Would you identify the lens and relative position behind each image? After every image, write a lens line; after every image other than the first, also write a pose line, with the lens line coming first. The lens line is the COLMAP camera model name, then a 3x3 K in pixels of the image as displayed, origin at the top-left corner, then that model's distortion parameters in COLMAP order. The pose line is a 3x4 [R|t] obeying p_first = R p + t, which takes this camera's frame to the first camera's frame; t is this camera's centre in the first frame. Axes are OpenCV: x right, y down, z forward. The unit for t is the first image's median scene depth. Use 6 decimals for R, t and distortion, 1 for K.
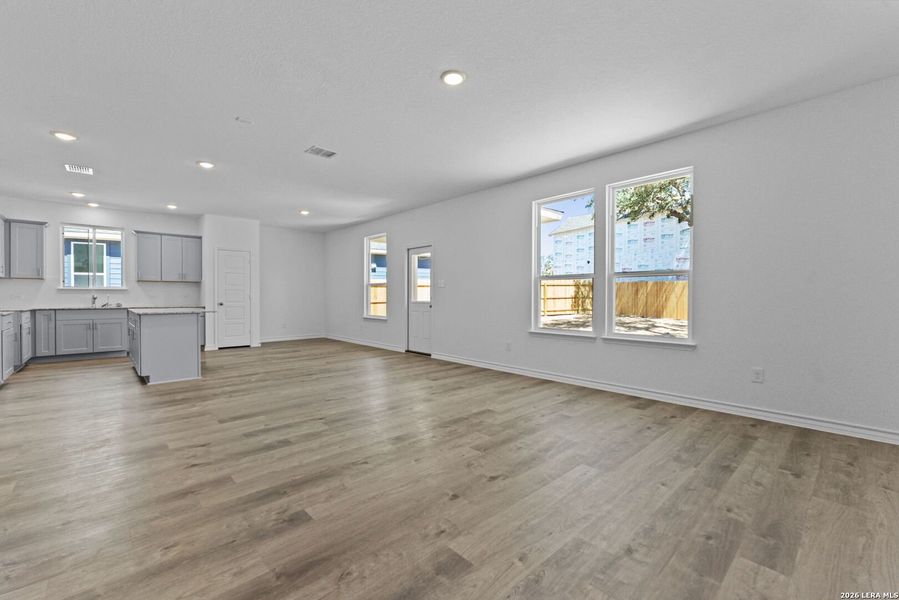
lens RADIAL K [[380.5, 0, 446.1], [0, 380.5, 298.7], [0, 0, 1]] dist [-0.001485, 0.000038]
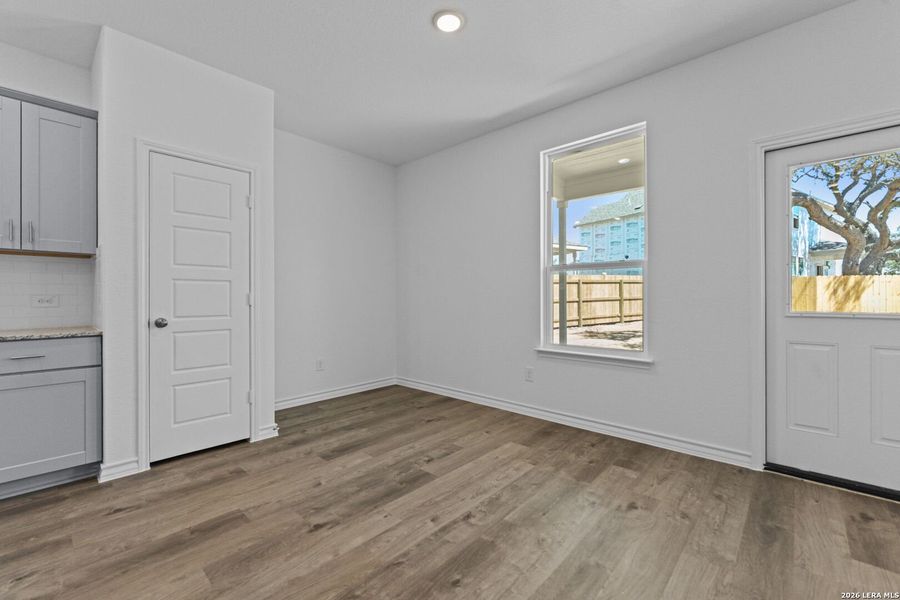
lens RADIAL K [[380.9, 0, 446.5], [0, 380.9, 298.7], [0, 0, 1]] dist [-0.001485, 0.000038]
pose [[0.996839, -0.003281, 0.079386, -0.391639], [0.003517, 0.999990, -0.002834, -0.004918], [-0.079376, 0.003104, 0.996840, 0.687890]]
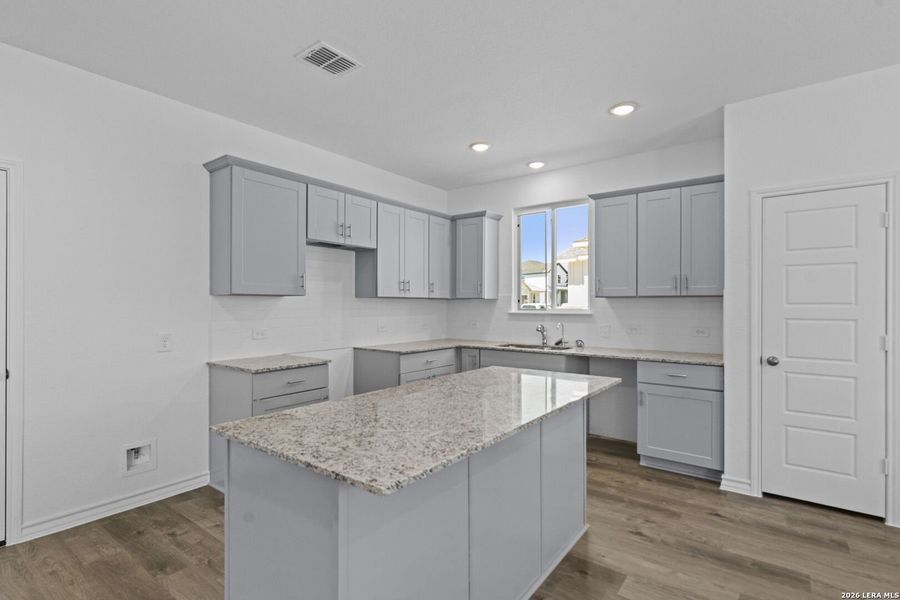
lens RADIAL K [[438.5, 0, 448.1], [0, 438.5, 303.7], [0, 0, 1]] dist [-0.002457, -0.000191]
pose [[0.178352, -0.002003, -0.983965, -0.278067], [-0.006843, 0.999971, -0.003276, -0.033904], [0.983943, 0.007317, 0.178333, 0.679958]]
